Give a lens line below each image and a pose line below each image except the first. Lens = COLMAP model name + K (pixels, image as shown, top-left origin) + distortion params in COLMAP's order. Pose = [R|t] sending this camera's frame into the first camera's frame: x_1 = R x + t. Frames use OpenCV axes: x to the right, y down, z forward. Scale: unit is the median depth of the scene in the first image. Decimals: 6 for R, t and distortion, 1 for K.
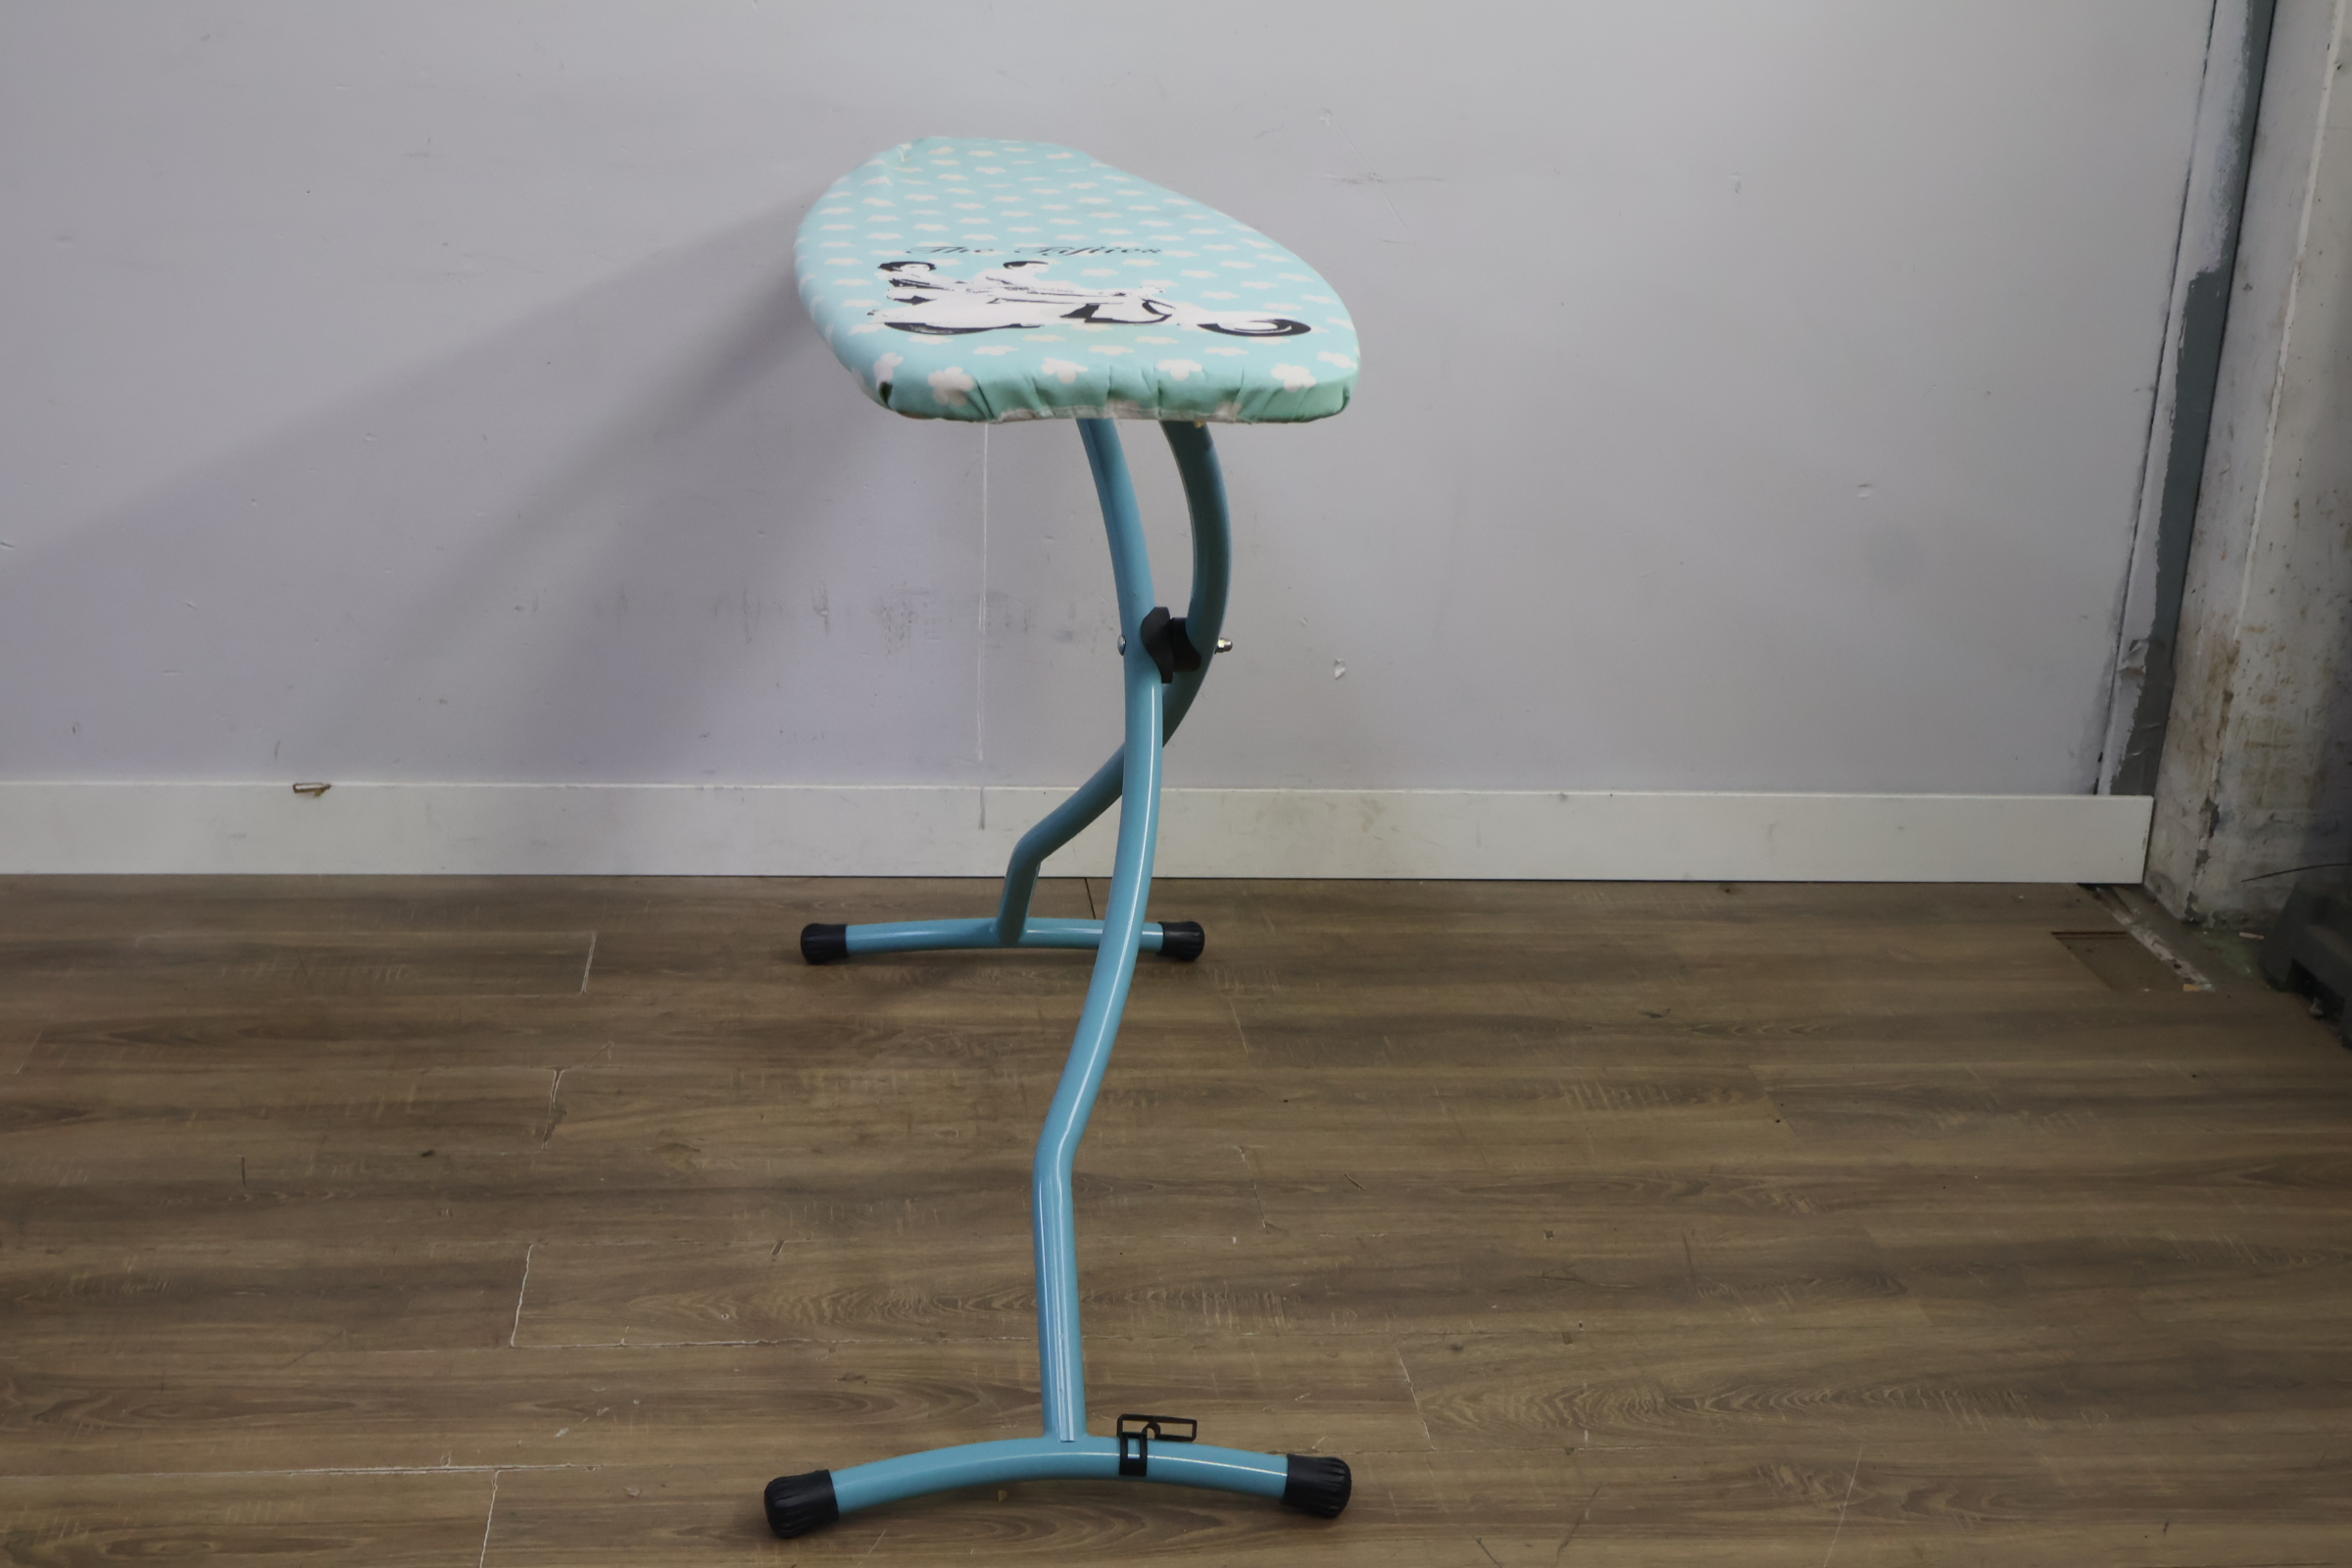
lens RADIAL K [[3055.1, 0, 1162.7], [0, 3055.1, 800.5], [0, 0, 1]] dist [-0.010017, 0.000000]
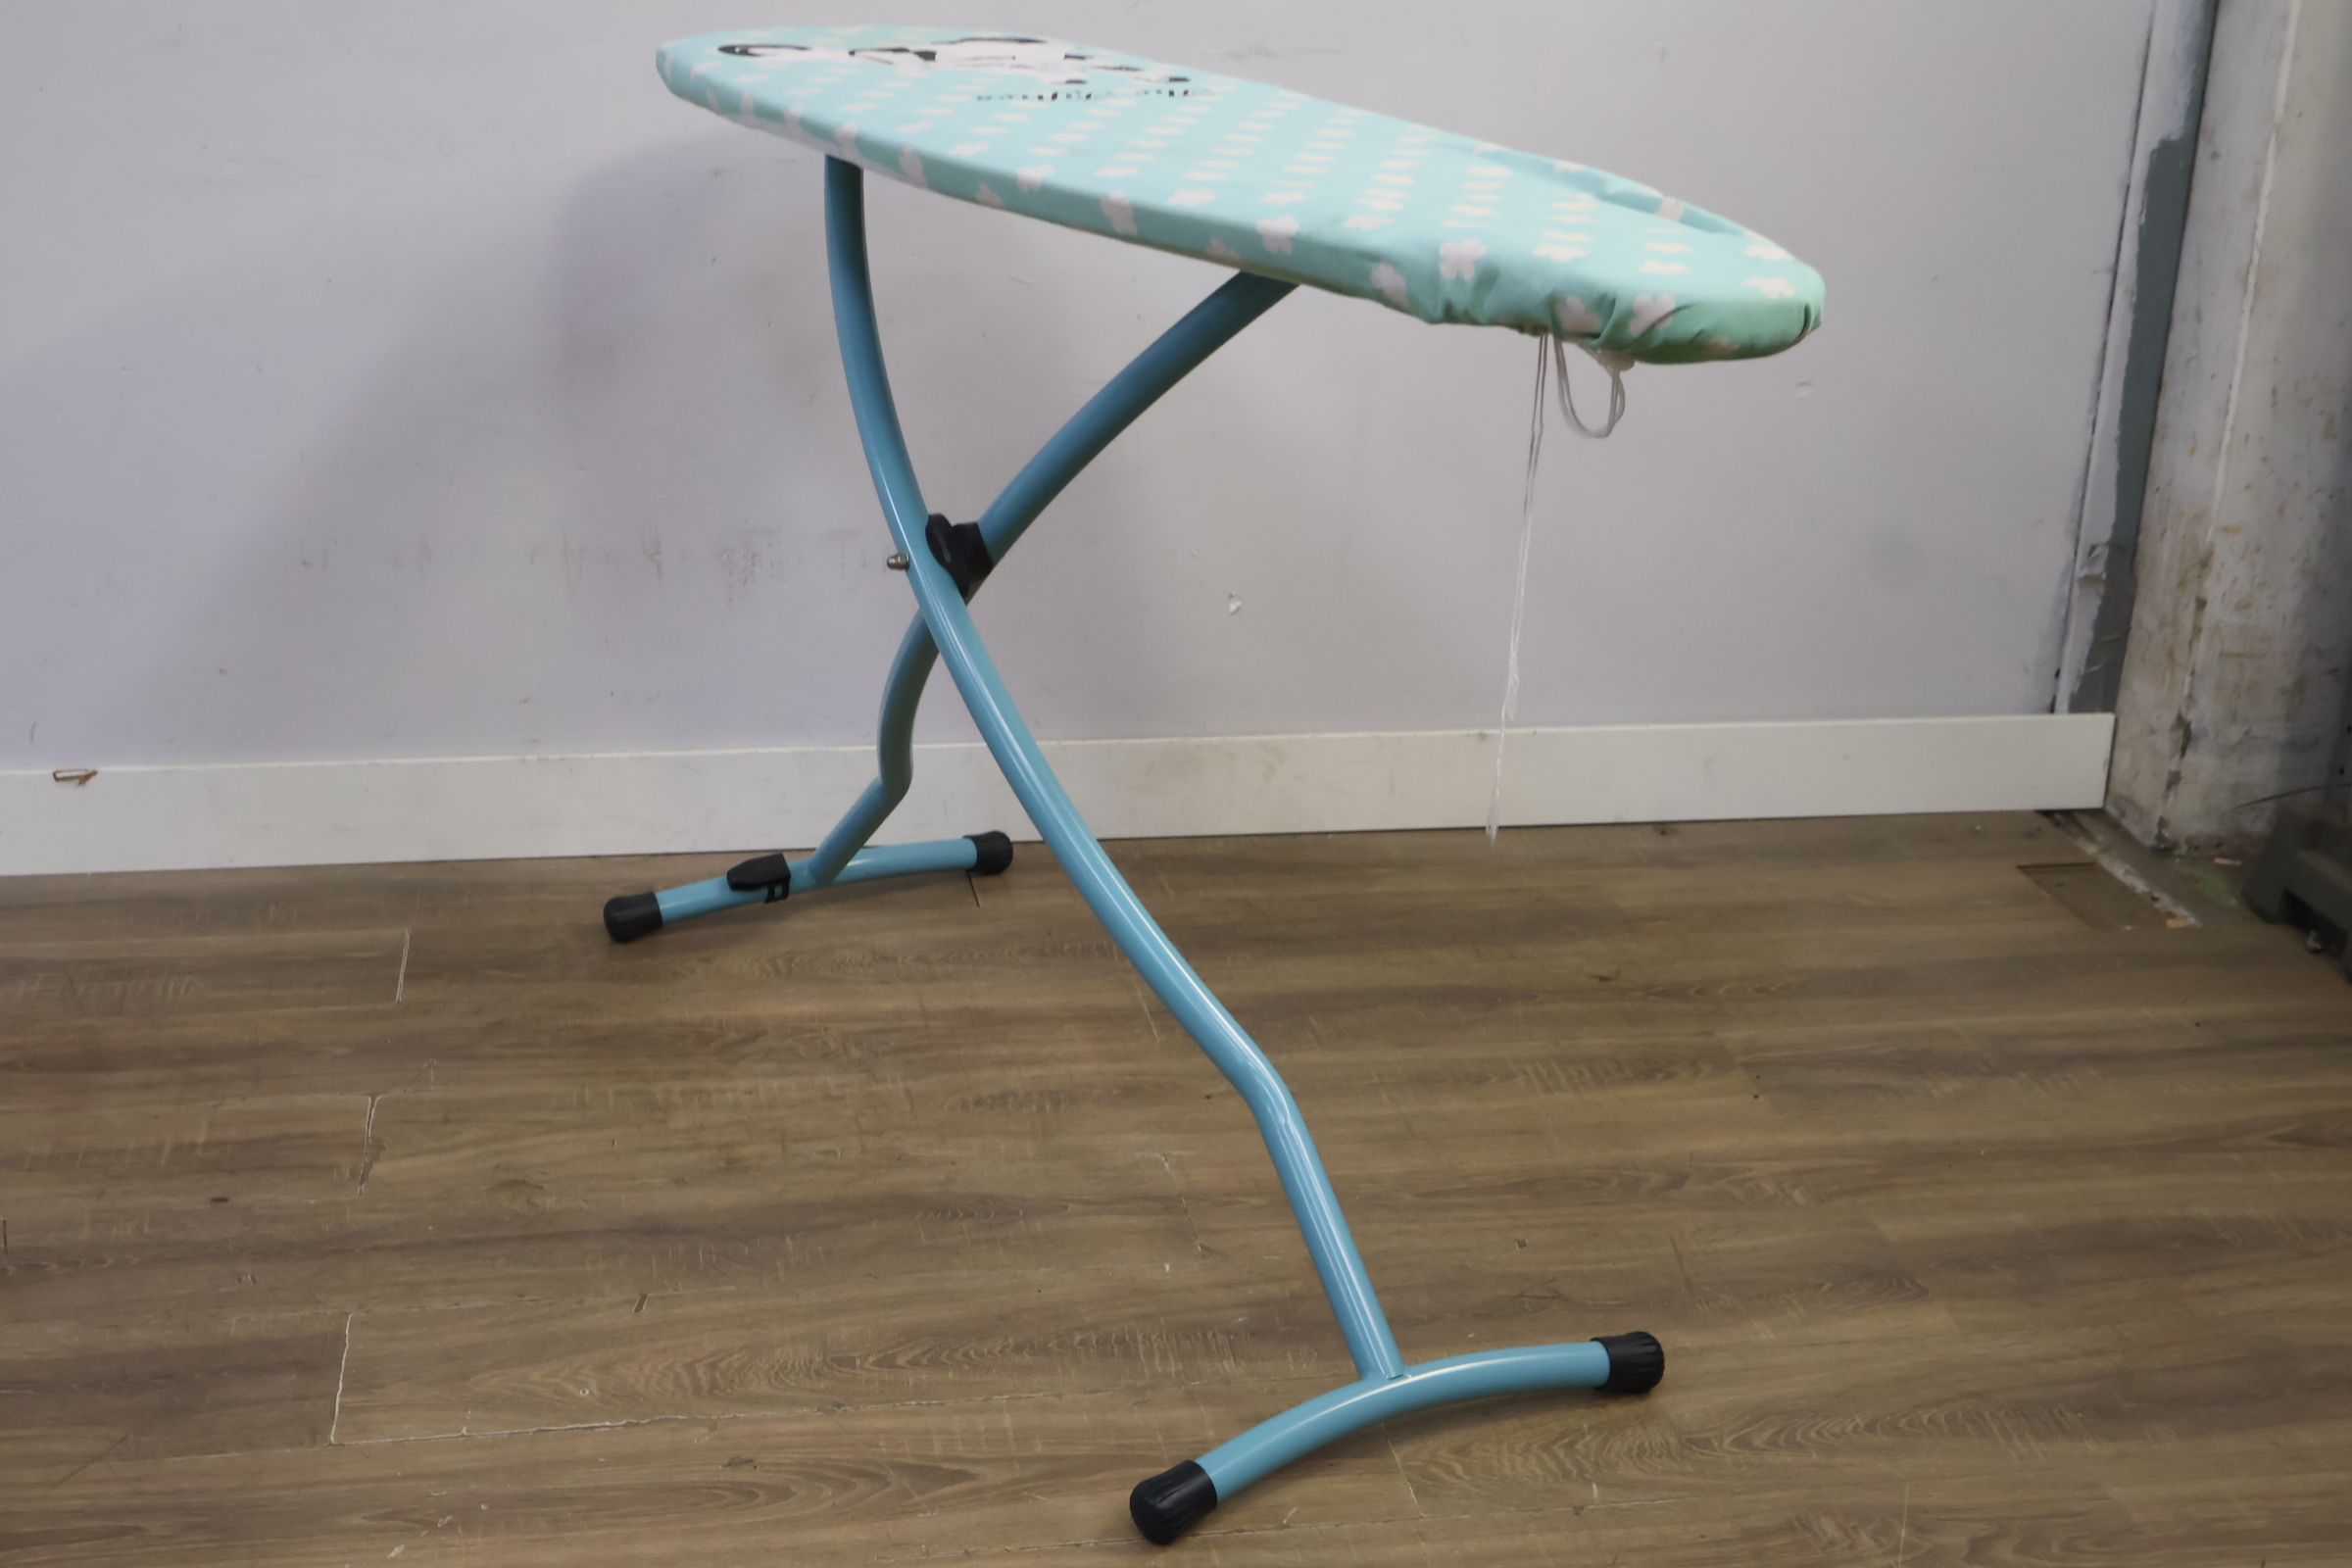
lens RADIAL K [[3055.1, 0, 1176.7], [0, 3055.1, 798.0], [0, 0, 1]] dist [-0.010017, 0.000000]
pose [[0.997210, -0.034852, 0.066009, -0.024448], [0.033119, 0.999082, 0.027171, -0.012704], [-0.066895, -0.024909, 0.997449, 0.120692]]
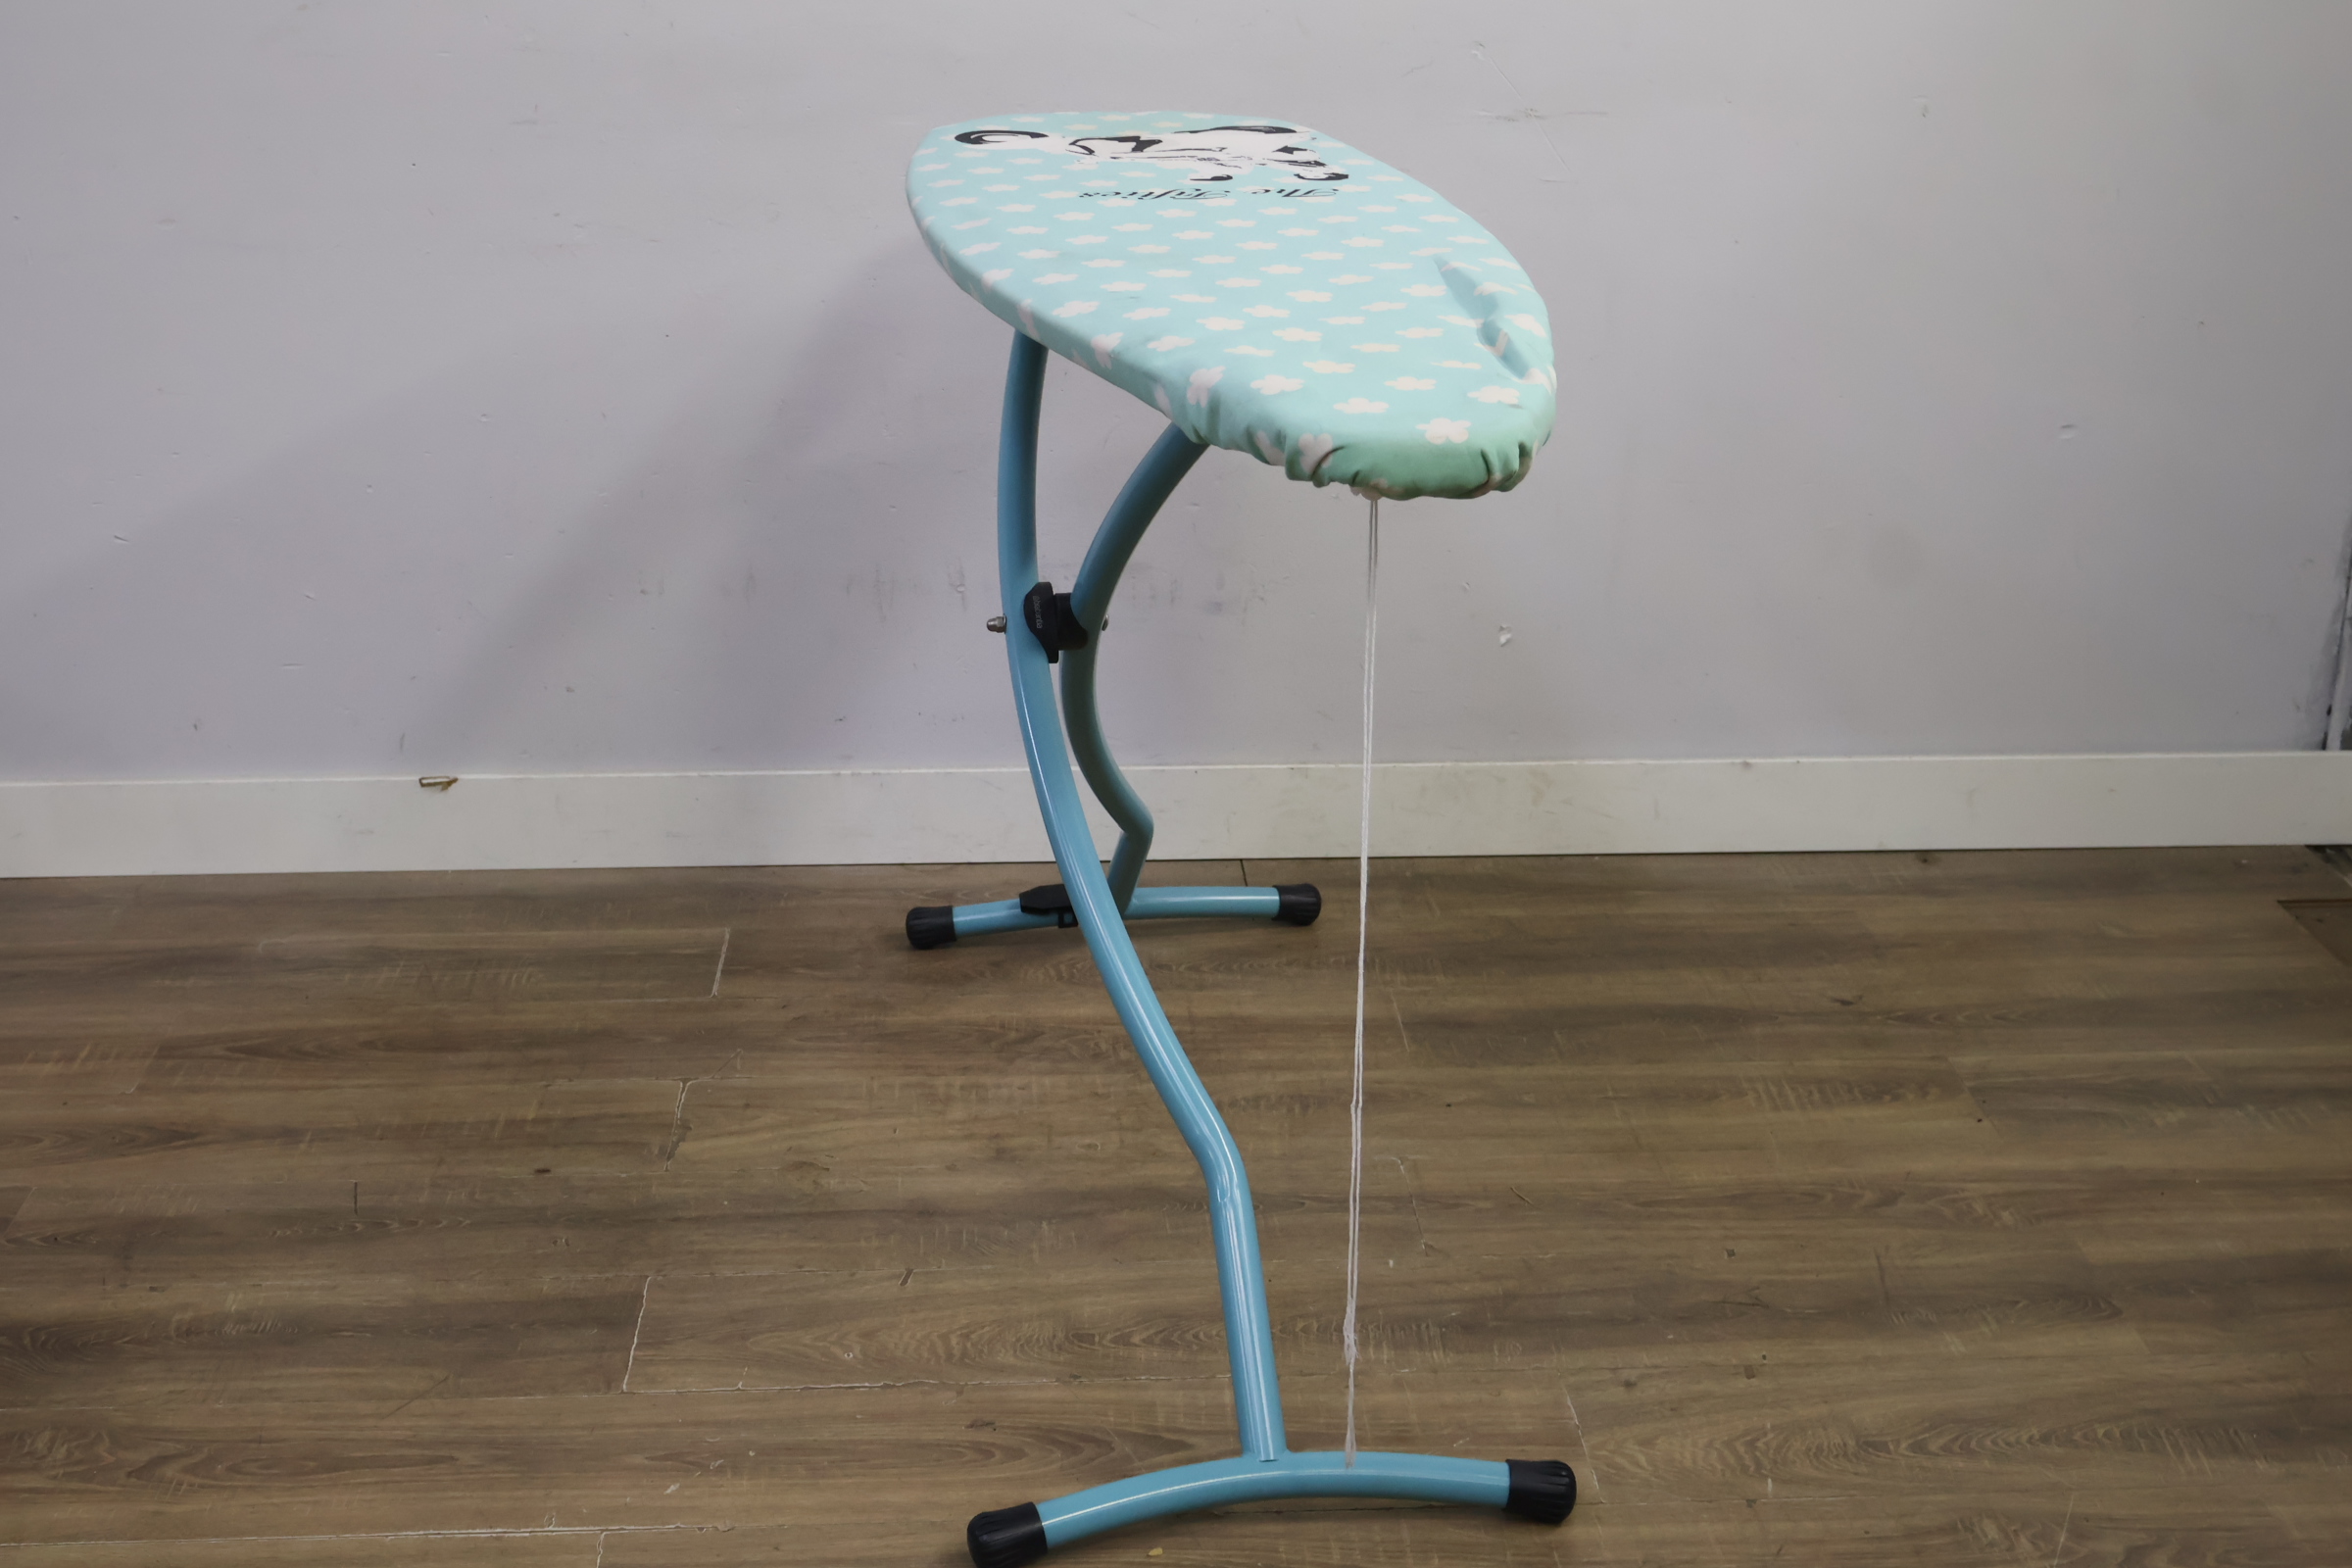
lens RADIAL K [[3055.1, 0, 1157.0], [0, 3055.1, 791.3], [0, 0, 1]] dist [-0.010017, 0.000000]
pose [[0.997503, -0.018433, -0.068173, 0.016774], [0.019973, 0.999559, 0.021977, -0.020968], [0.067737, -0.023284, 0.997431, 0.057657]]
